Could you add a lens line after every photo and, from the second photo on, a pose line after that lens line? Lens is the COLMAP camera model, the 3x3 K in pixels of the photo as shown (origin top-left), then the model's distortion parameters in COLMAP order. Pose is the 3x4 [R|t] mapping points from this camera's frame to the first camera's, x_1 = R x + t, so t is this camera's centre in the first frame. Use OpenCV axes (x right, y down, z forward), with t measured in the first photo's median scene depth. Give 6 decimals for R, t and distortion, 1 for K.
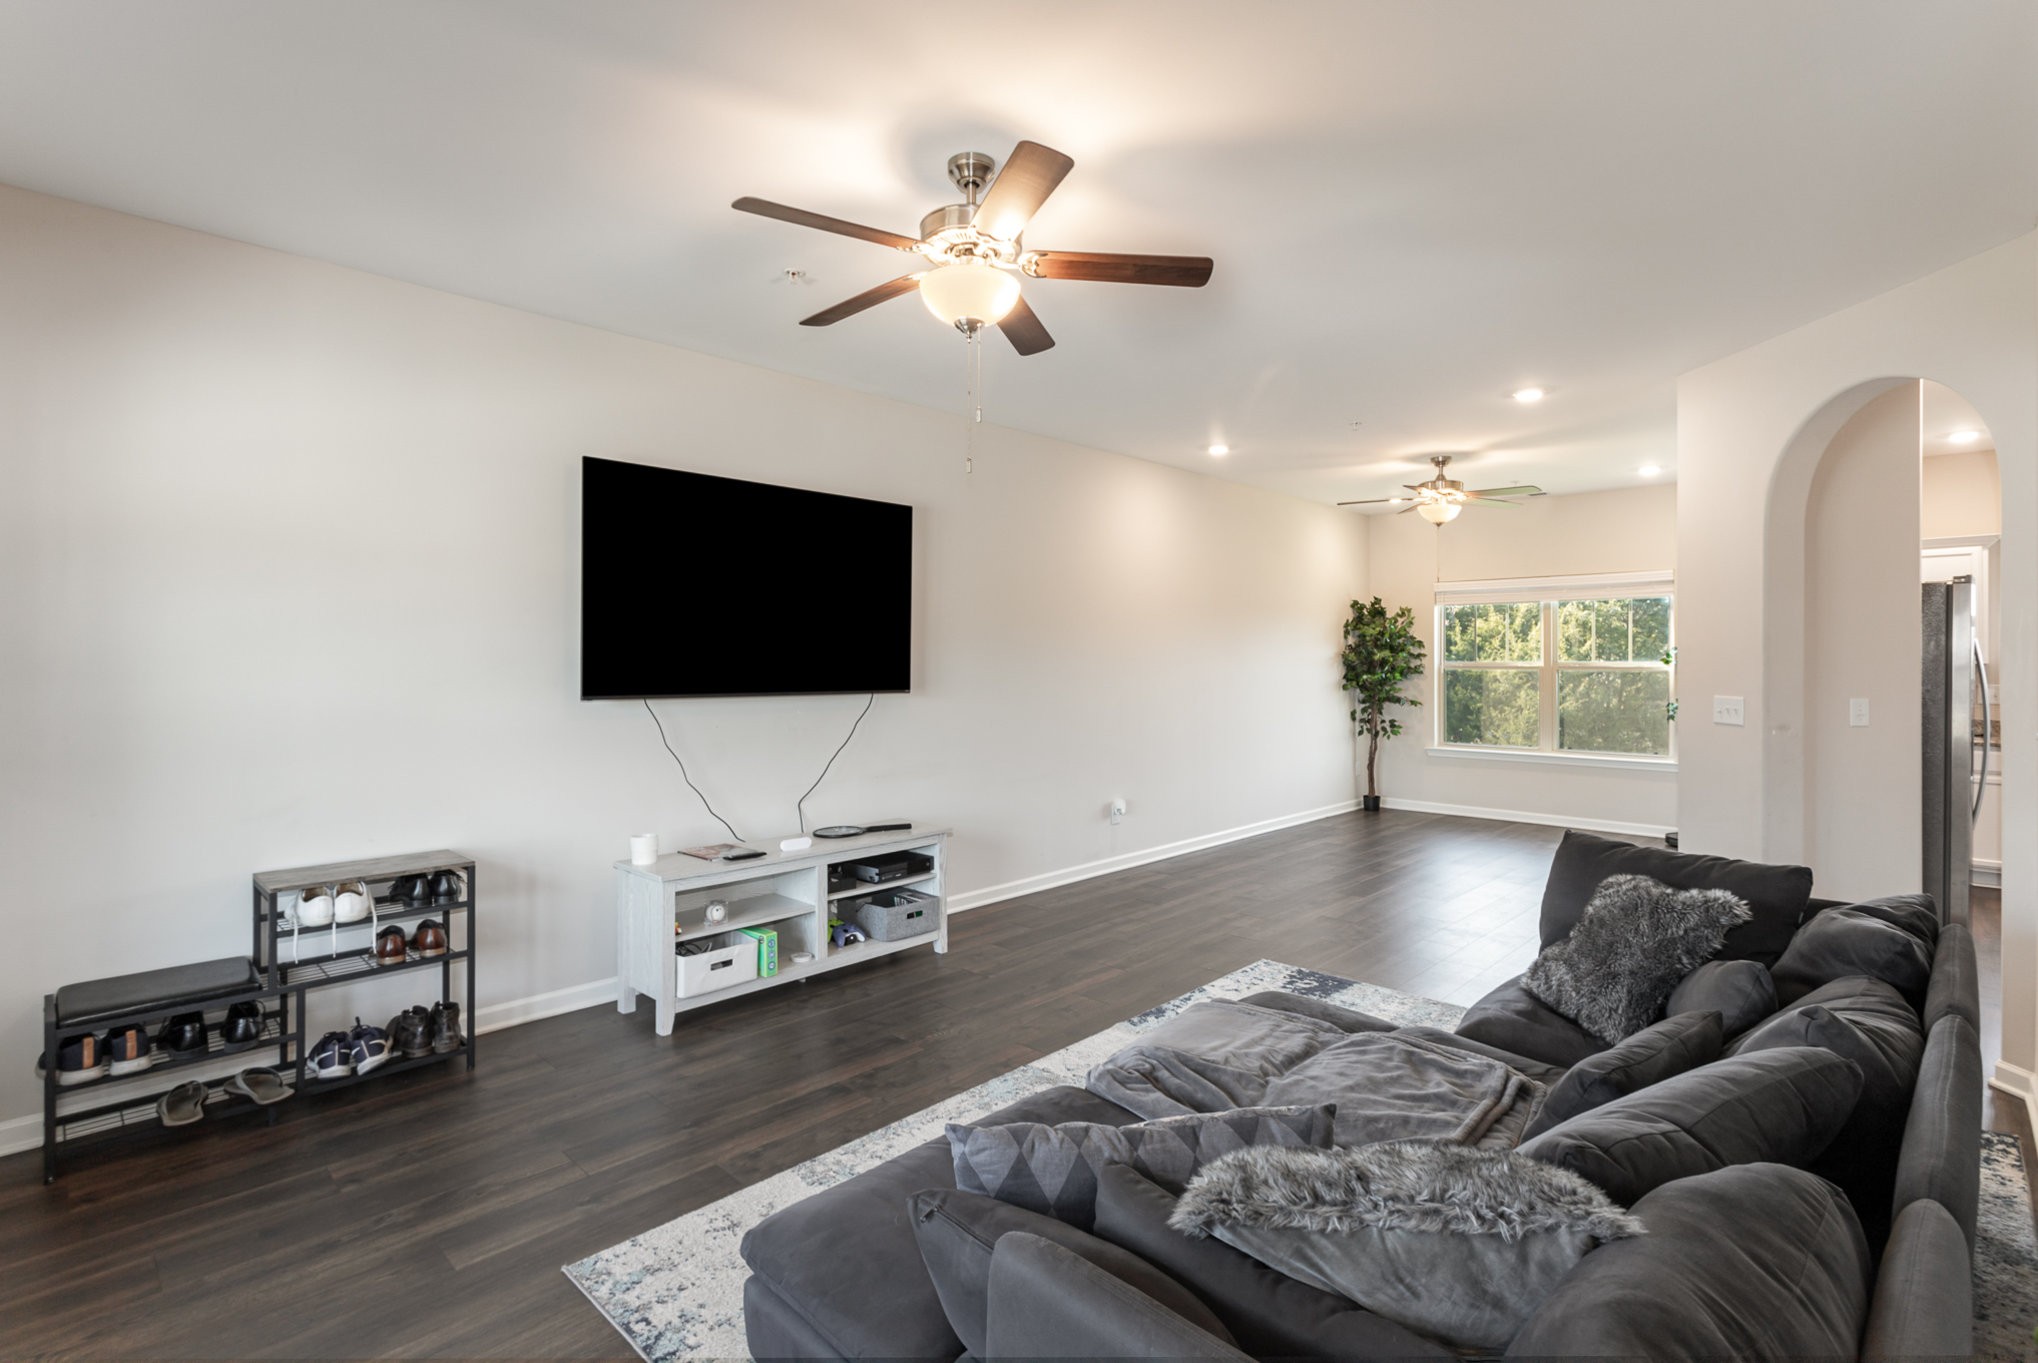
lens RADIAL K [[961.3, 0, 1017.5], [0, 961.3, 667.1], [0, 0, 1]] dist [-0.007095, 0.004080]
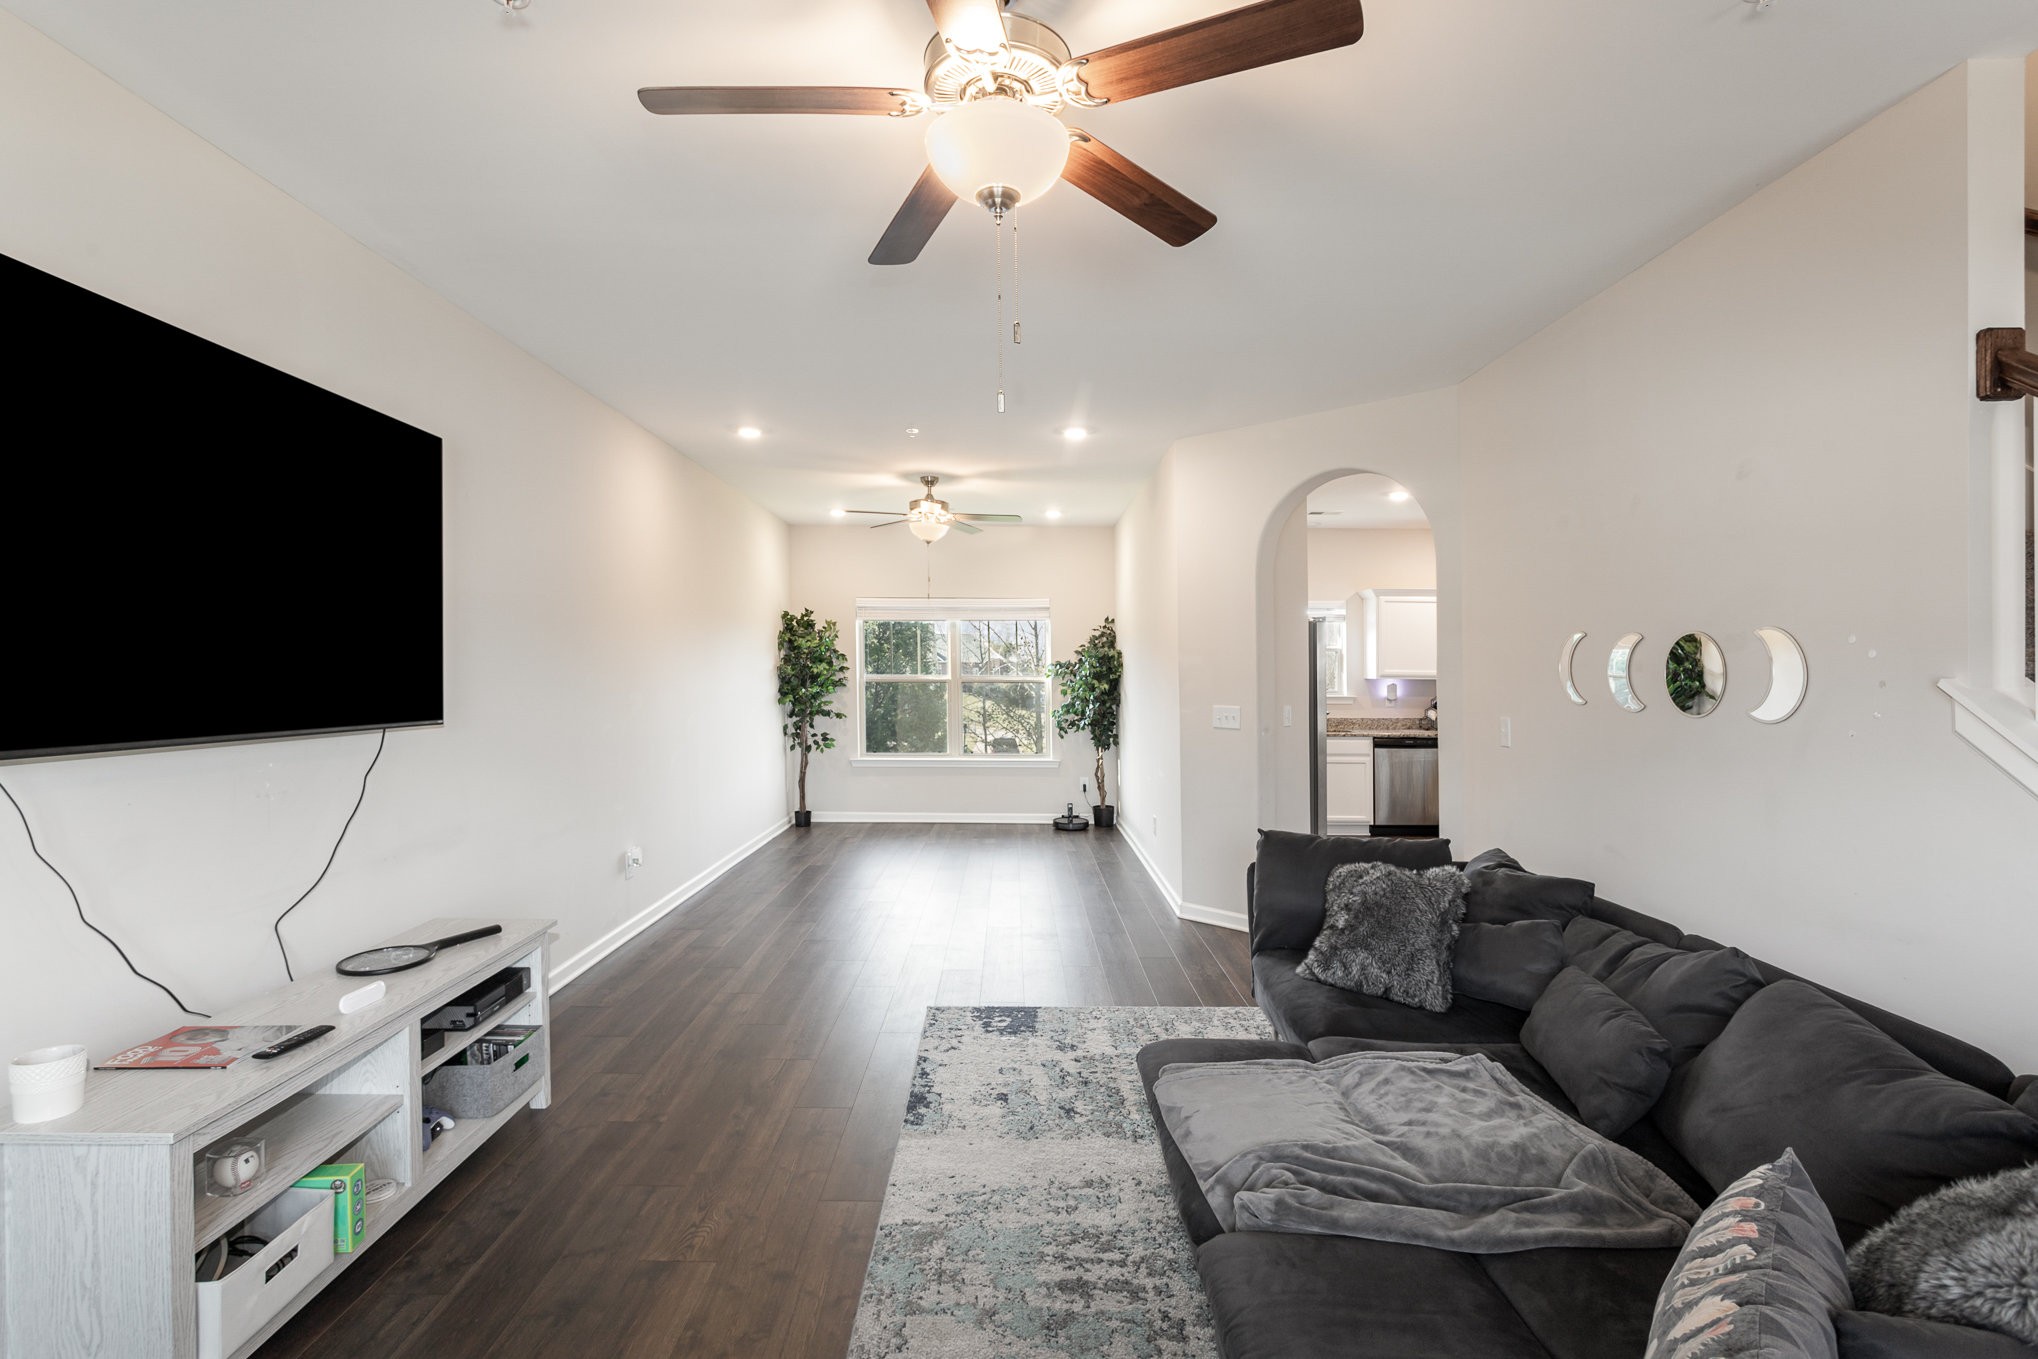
lens RADIAL K [[961.3, 0, 998.1], [0, 961.3, 680.0], [0, 0, 1]] dist [-0.007095, 0.004080]
pose [[0.729849, -0.003407, 0.683600, -0.210859], [0.001660, 0.999993, 0.003213, -0.003963], [-0.683607, -0.001210, 0.729849, 0.197271]]
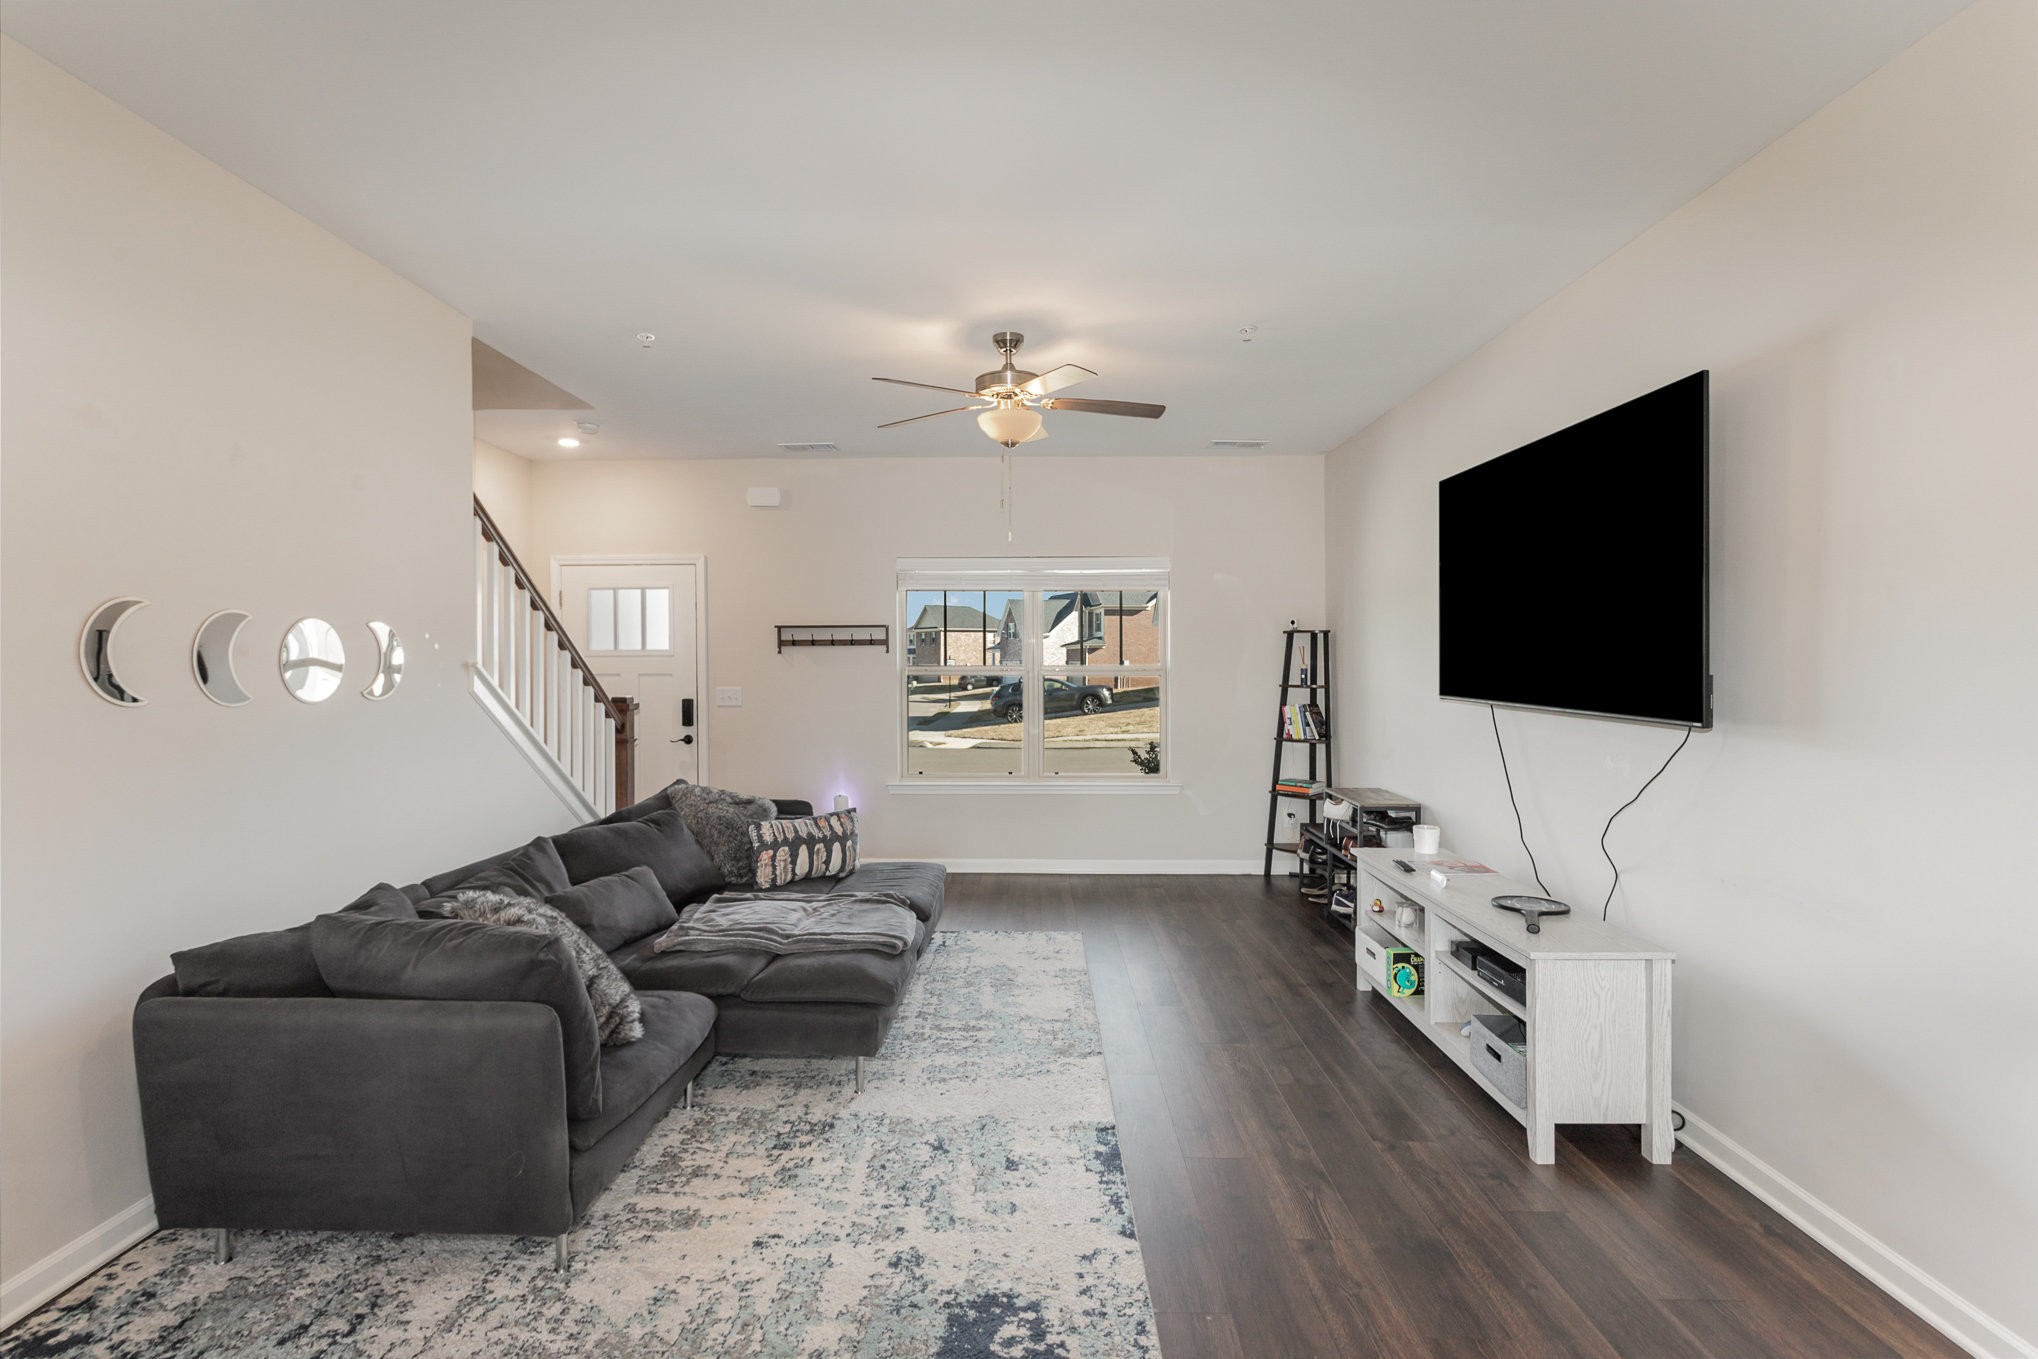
lens RADIAL K [[961.3, 0, 1010.5], [0, 961.3, 669.7], [0, 0, 1]] dist [-0.007095, 0.004080]
pose [[-0.735863, 0.009507, -0.677063, 0.385872], [0.001022, 0.999916, 0.012929, -0.007736], [0.677129, 0.008821, -0.735811, 0.836336]]
